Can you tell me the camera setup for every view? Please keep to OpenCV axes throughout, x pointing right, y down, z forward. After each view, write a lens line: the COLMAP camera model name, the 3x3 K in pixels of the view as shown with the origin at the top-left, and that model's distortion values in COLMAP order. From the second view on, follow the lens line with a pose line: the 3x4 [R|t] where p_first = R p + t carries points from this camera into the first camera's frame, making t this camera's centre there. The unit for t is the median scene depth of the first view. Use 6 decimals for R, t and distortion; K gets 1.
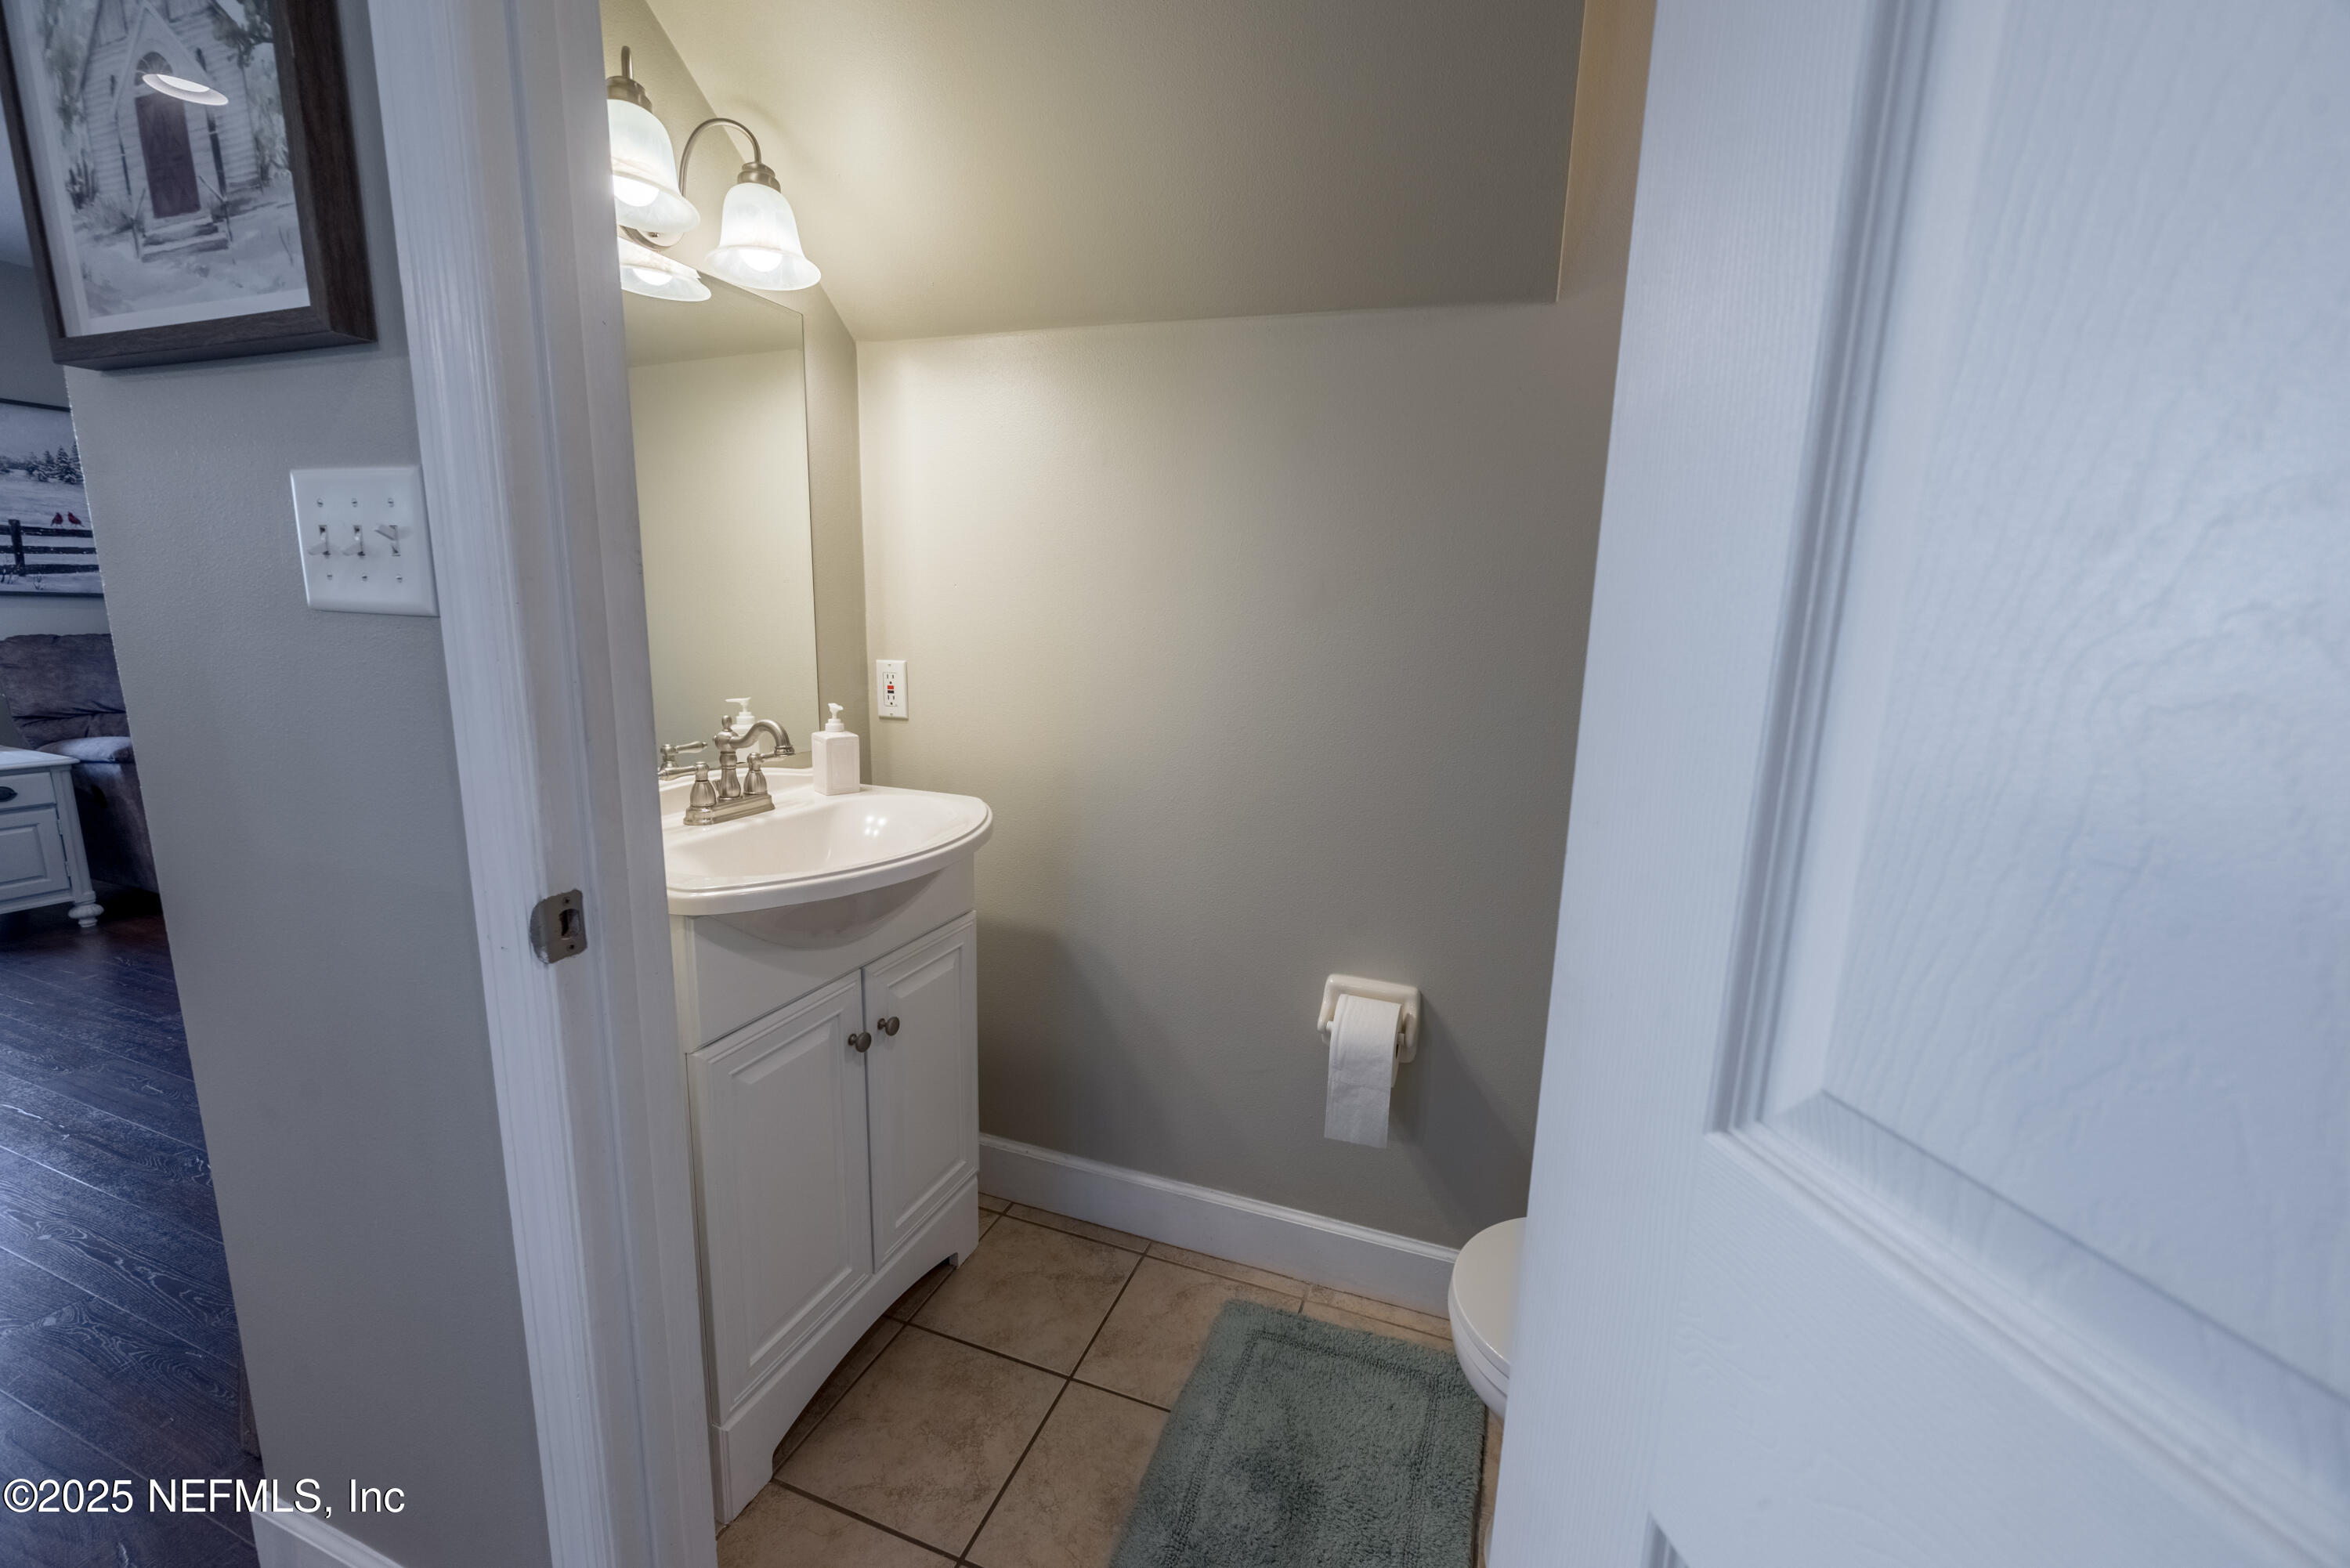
lens RADIAL K [[928.9, 0, 1181.8], [0, 928.9, 786.5], [0, 0, 1]] dist [0.001421, -0.000315]
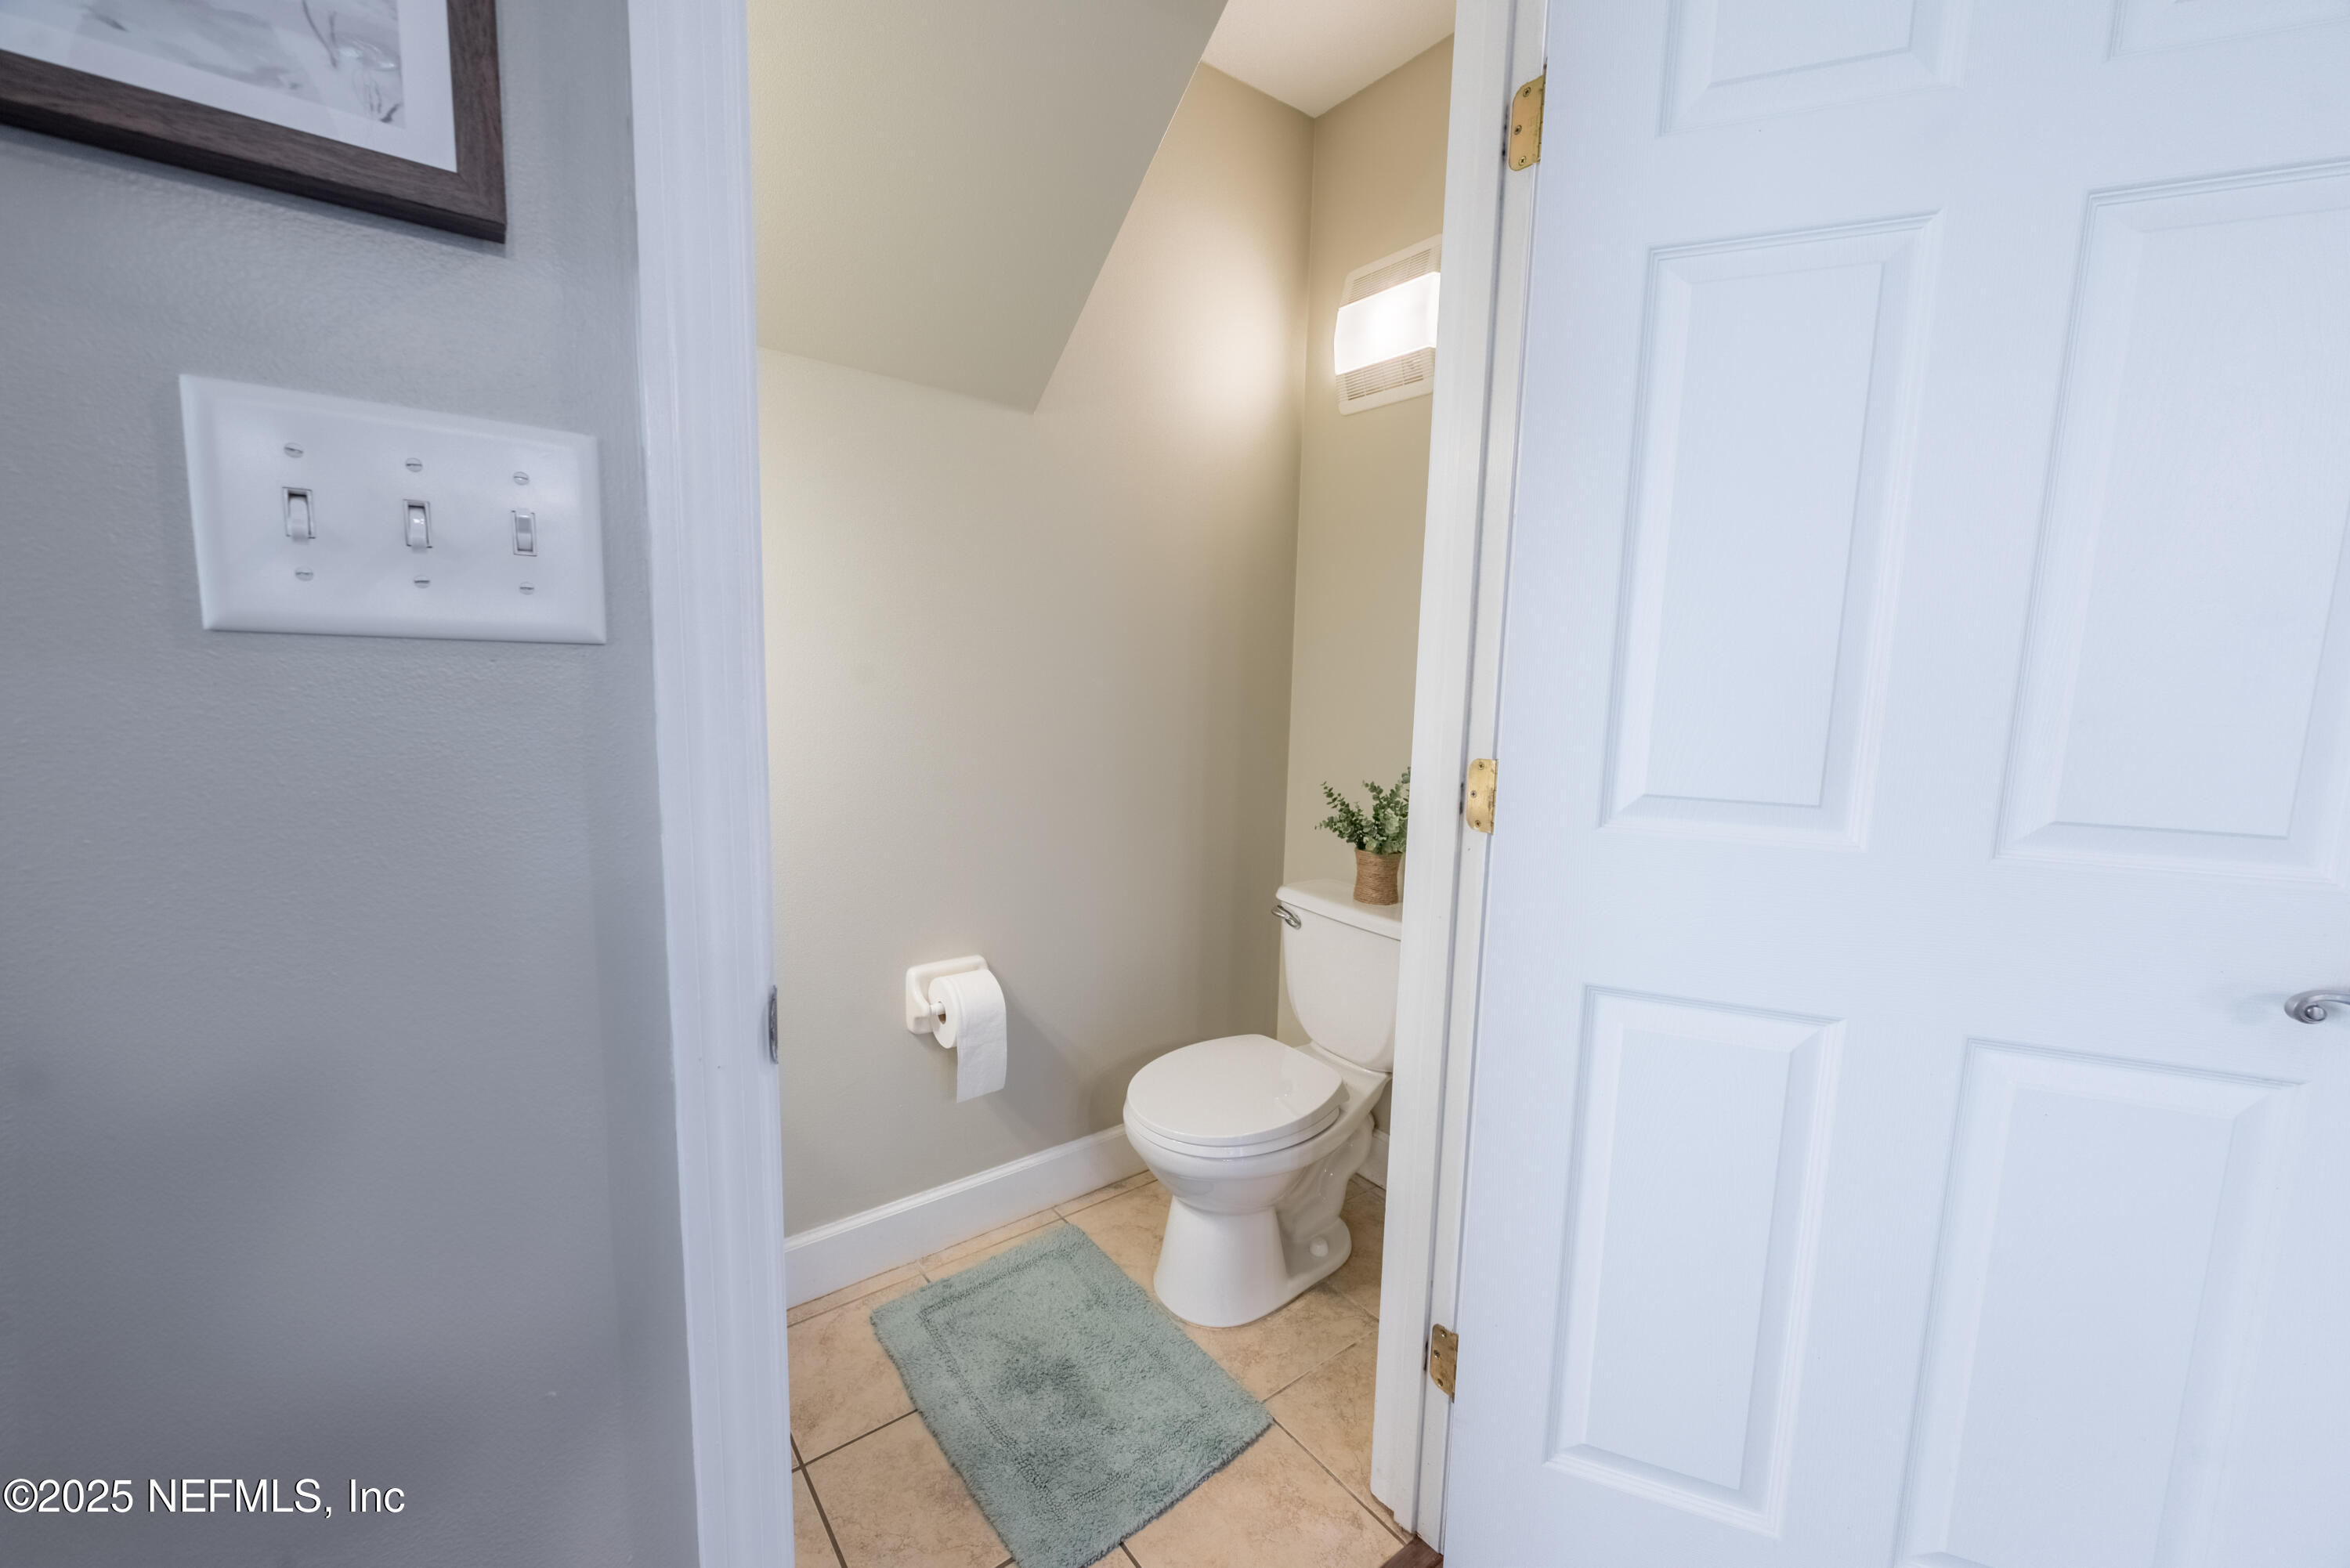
lens RADIAL K [[928.9, 0, 1181.3], [0, 928.9, 785.9], [0, 0, 1]] dist [0.001421, -0.000315]
pose [[0.529833, -0.120101, 0.839555, -0.664910], [0.142734, 0.988430, 0.051320, -0.025893], [-0.836005, 0.092642, 0.540845, 0.134238]]
